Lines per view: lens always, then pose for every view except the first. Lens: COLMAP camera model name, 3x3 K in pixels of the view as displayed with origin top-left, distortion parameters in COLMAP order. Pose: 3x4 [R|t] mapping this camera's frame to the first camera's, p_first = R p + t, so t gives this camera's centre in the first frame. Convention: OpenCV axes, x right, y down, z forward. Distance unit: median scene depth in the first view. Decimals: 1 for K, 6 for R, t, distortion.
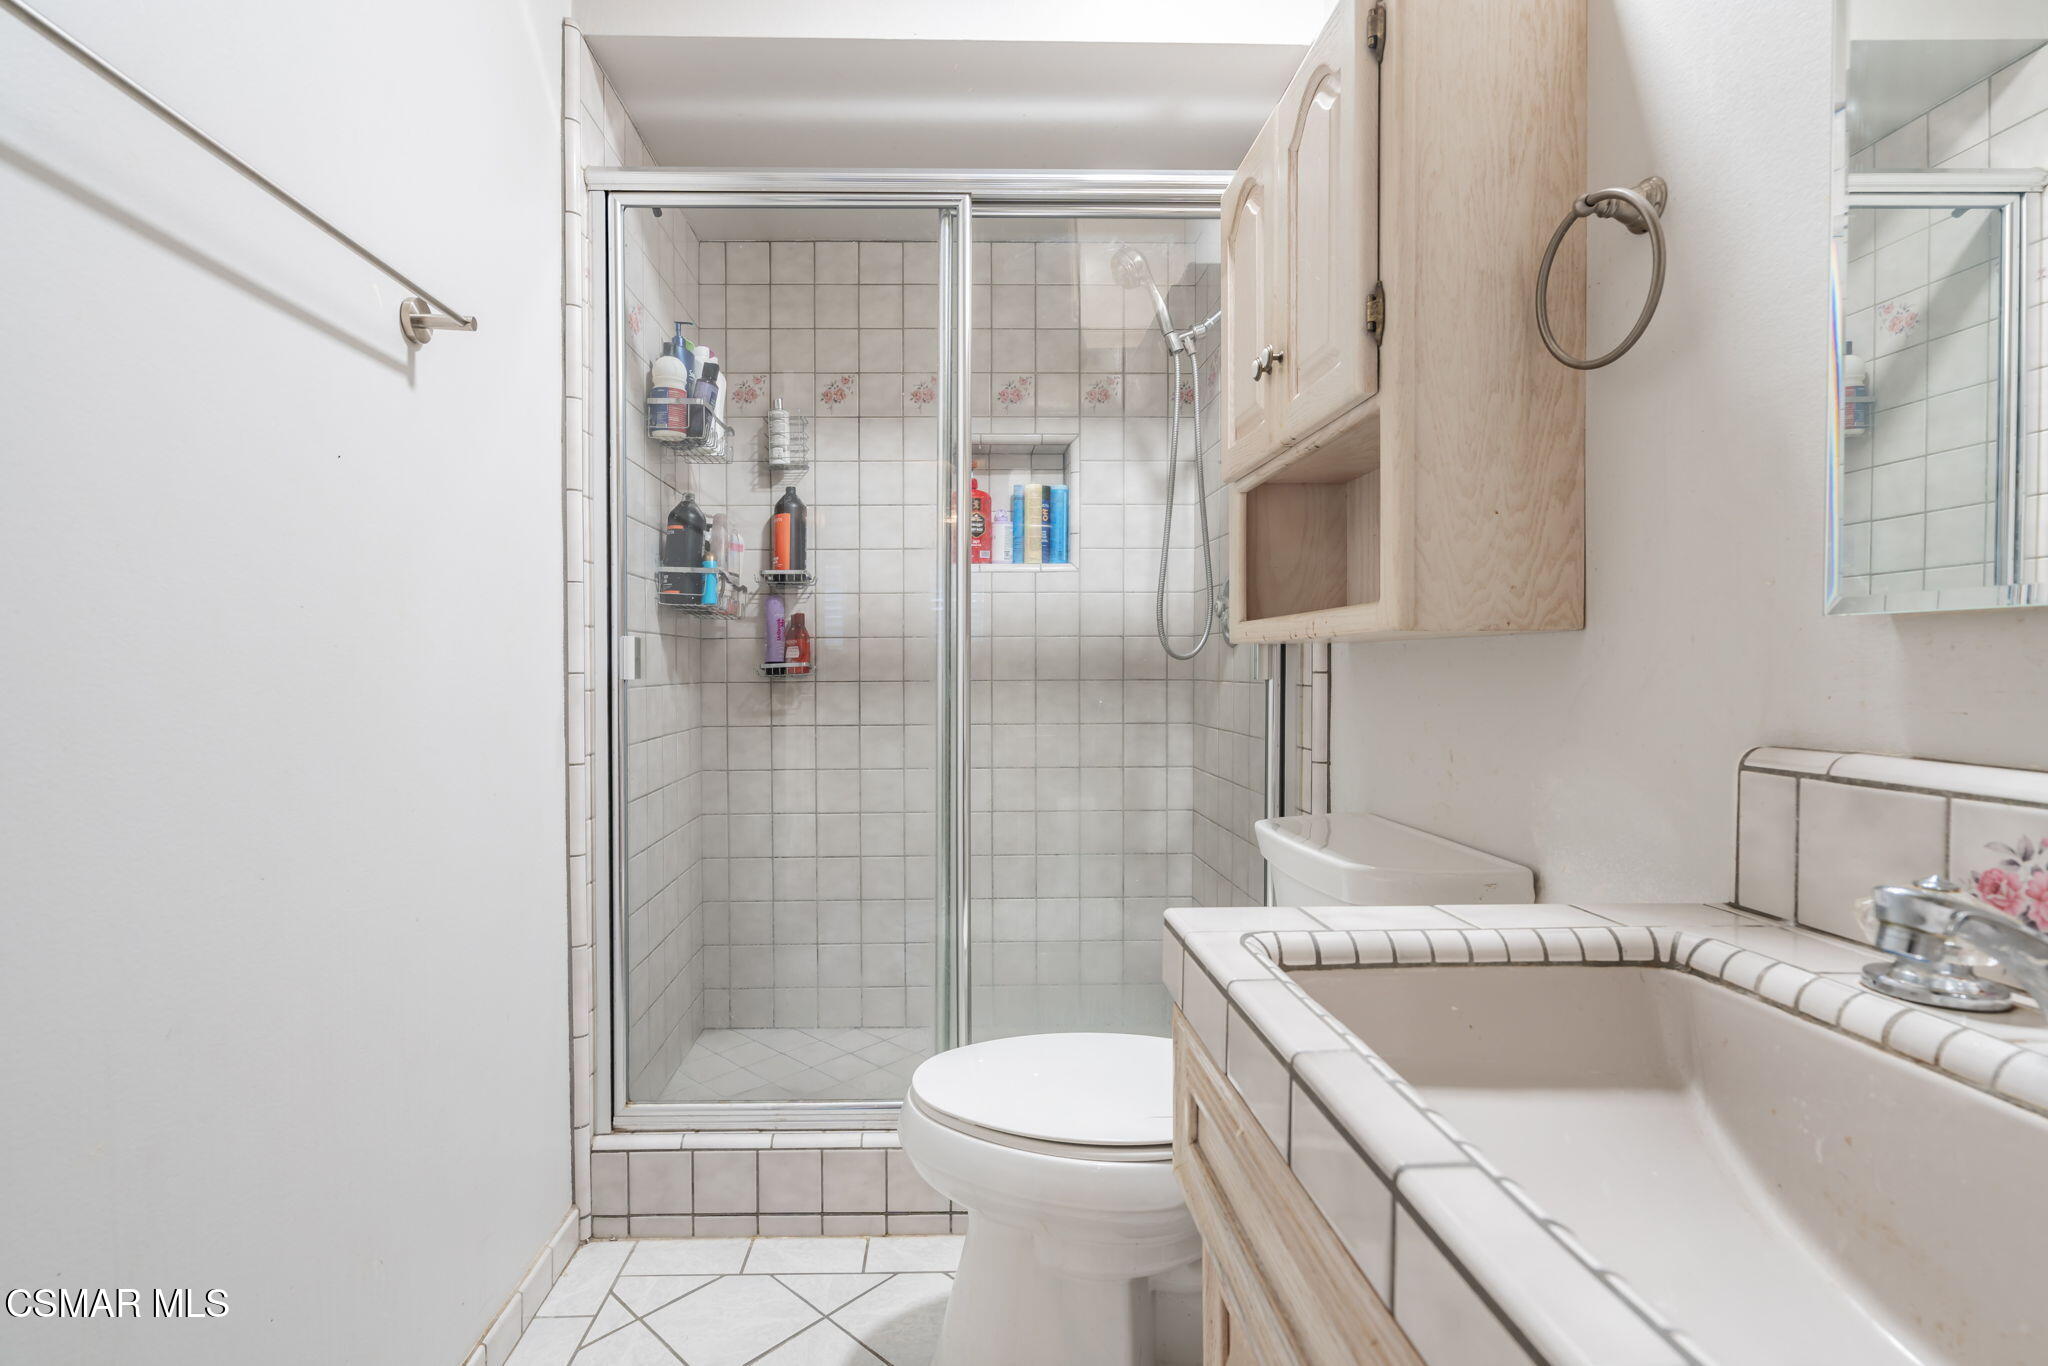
lens RADIAL K [[843.7, 0, 1022.4], [0, 843.7, 680.2], [0, 0, 1]] dist [-0.002261, 0.000191]
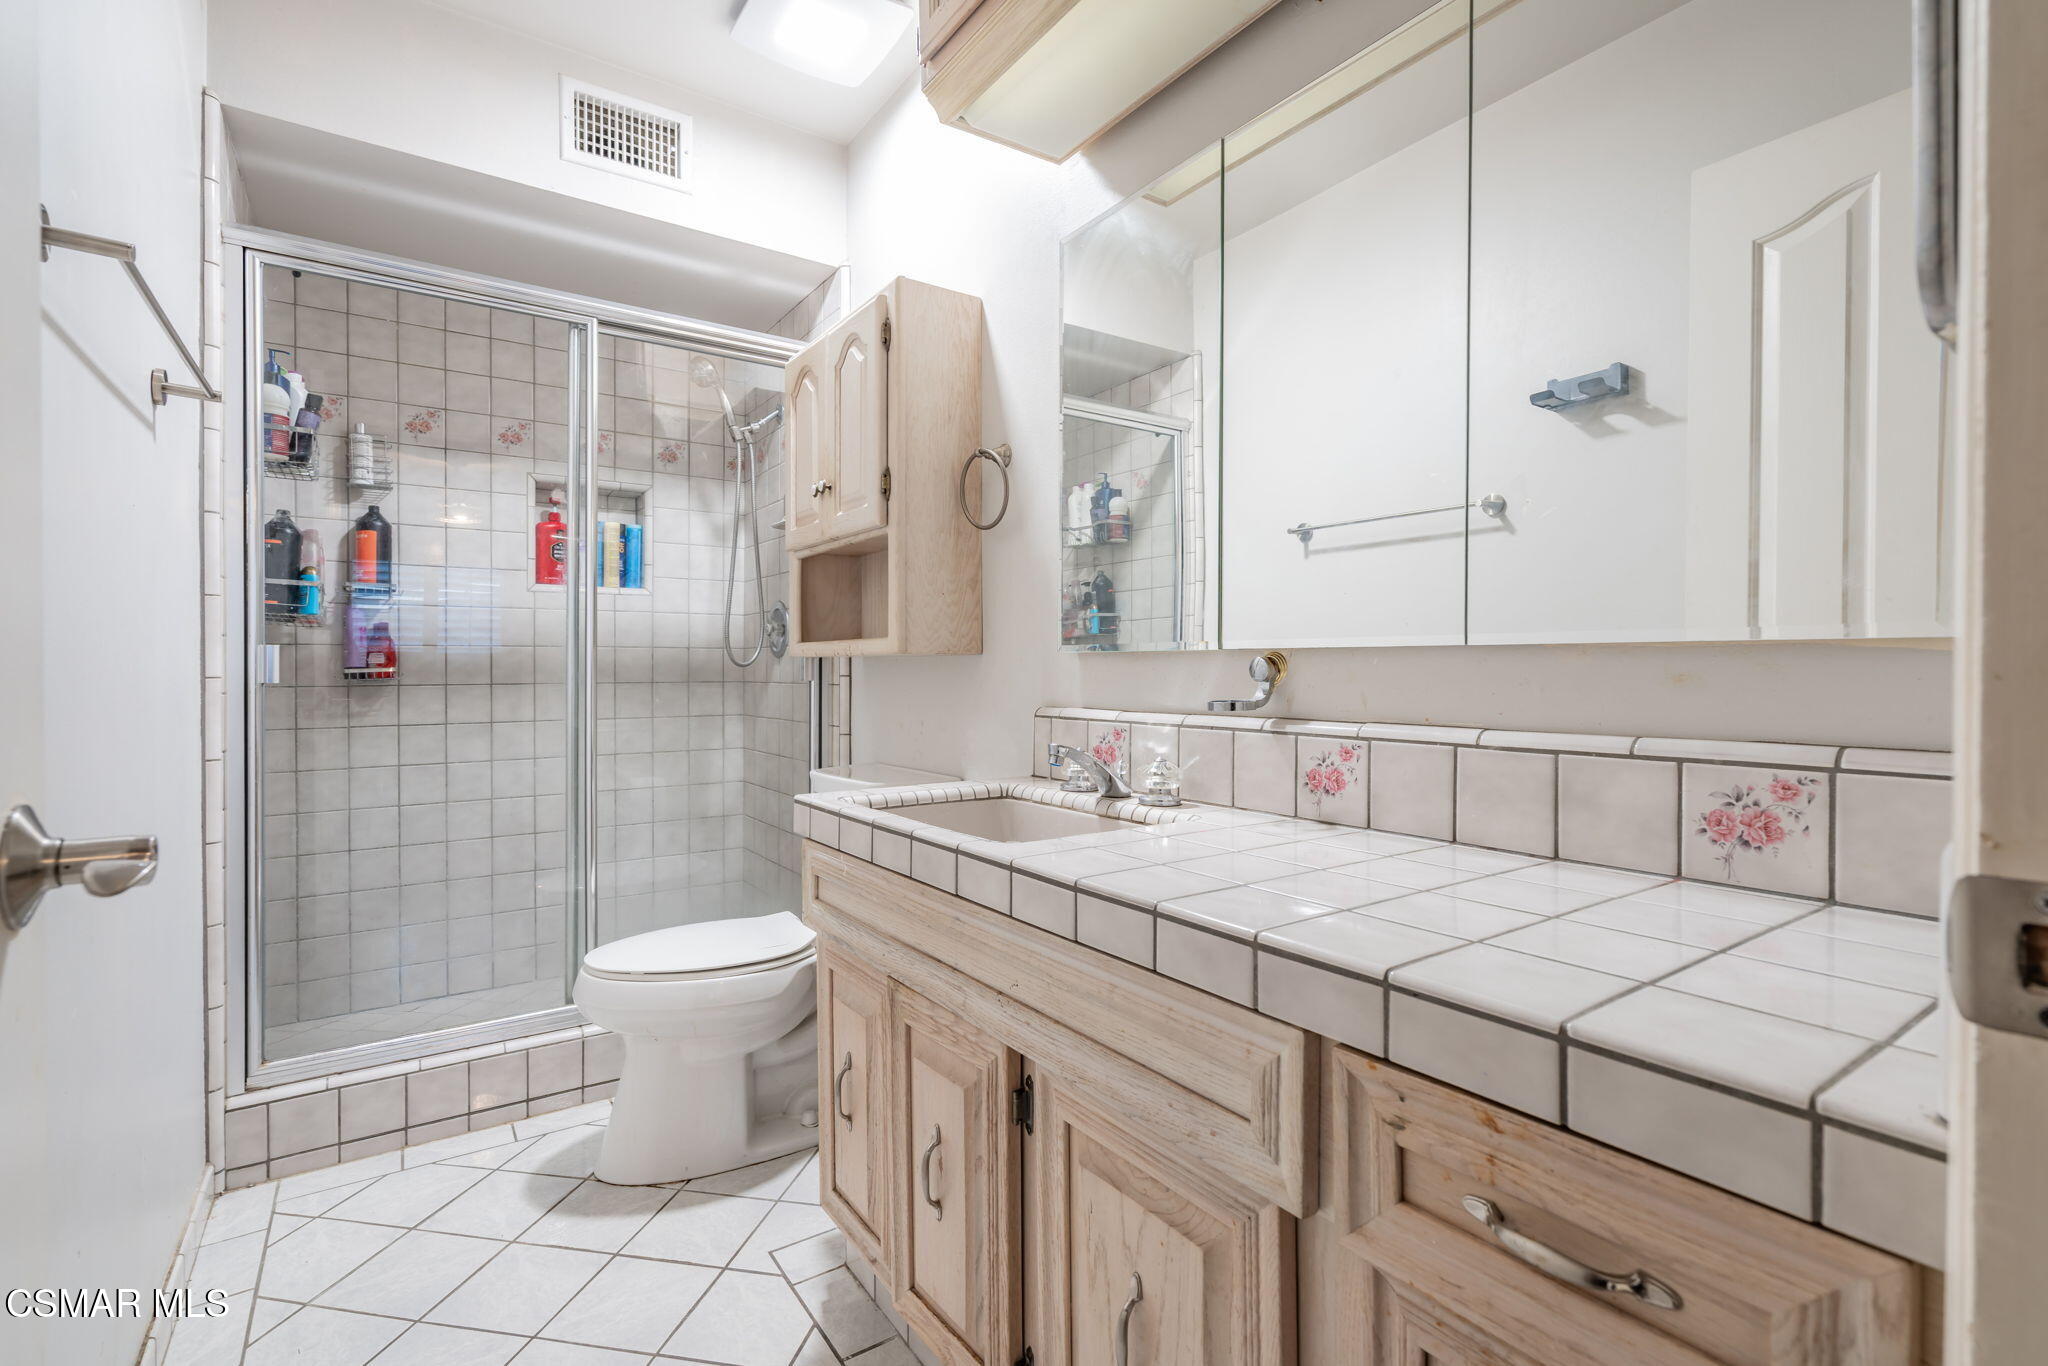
lens RADIAL K [[934.0, 0, 1033.0], [0, 934.0, 659.2], [0, 0, 1]] dist [-0.000626, 0.000311]
pose [[0.827256, 0.008559, 0.561760, -0.315807], [0.007568, 0.999623, -0.026376, 0.007522], [-0.561775, 0.026072, 0.826879, -0.593871]]
